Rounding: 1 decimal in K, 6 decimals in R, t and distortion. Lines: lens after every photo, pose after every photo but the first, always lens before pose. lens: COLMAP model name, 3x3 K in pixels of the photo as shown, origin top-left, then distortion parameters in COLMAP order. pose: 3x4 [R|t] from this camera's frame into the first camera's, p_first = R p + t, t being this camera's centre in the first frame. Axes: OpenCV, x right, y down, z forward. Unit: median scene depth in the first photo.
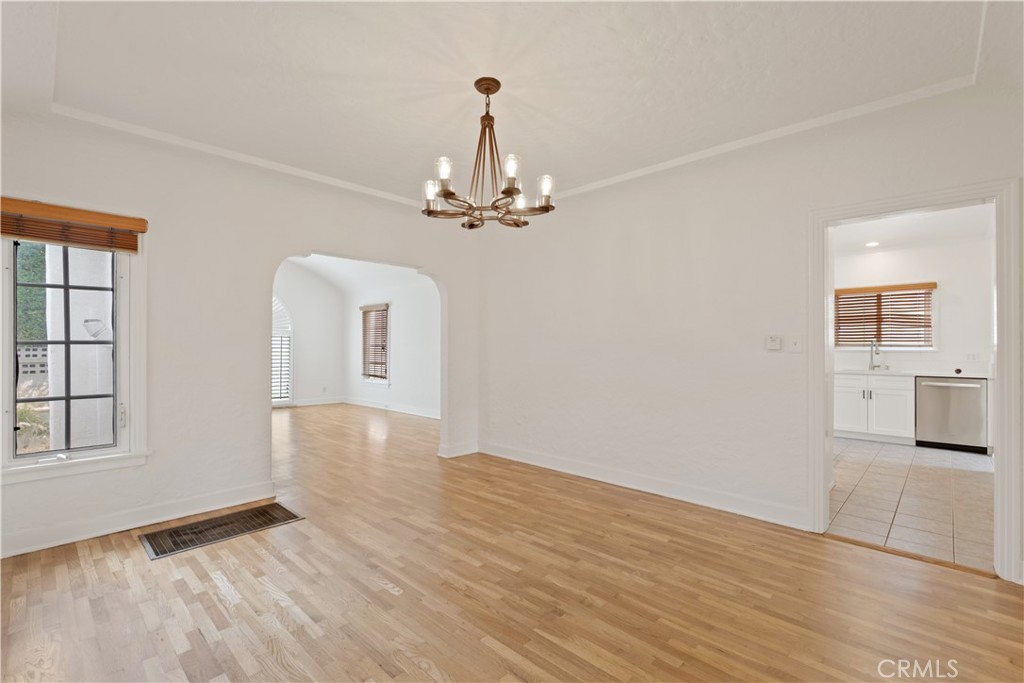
lens RADIAL K [[457.1, 0, 512.0], [0, 457.1, 344.8], [0, 0, 1]] dist [0.000445, 0.000014]
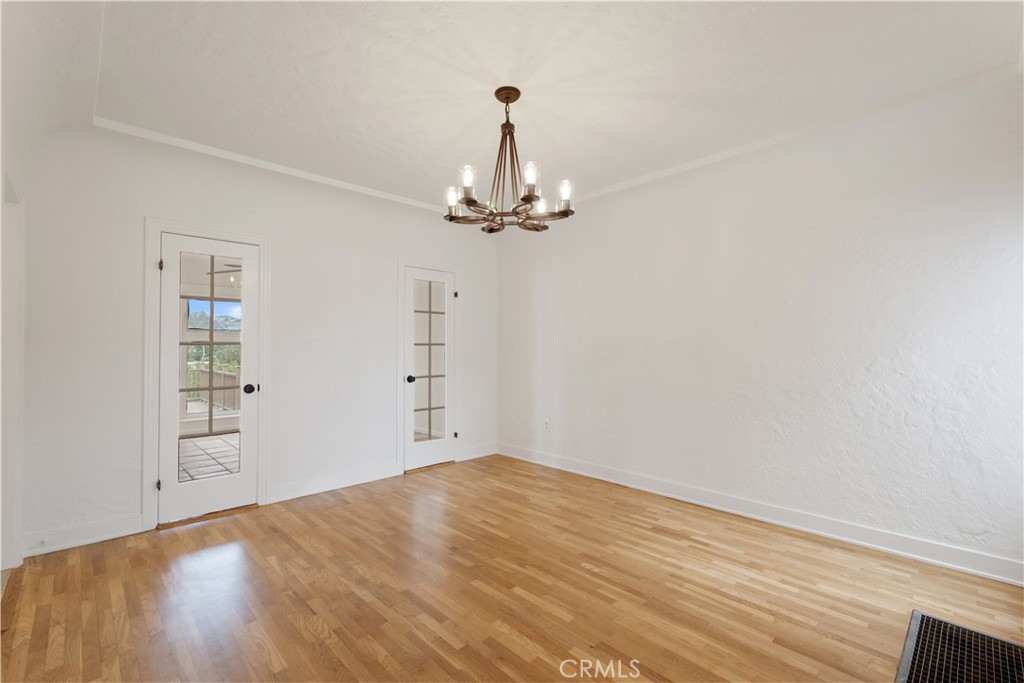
lens RADIAL K [[457.1, 0, 508.0], [0, 457.1, 345.4], [0, 0, 1]] dist [0.000445, 0.000014]
pose [[-0.998778, -0.001093, 0.049417, -0.108646], [-0.001613, 0.999944, -0.010476, 0.005756], [-0.049403, -0.010543, -0.998723, 2.050676]]
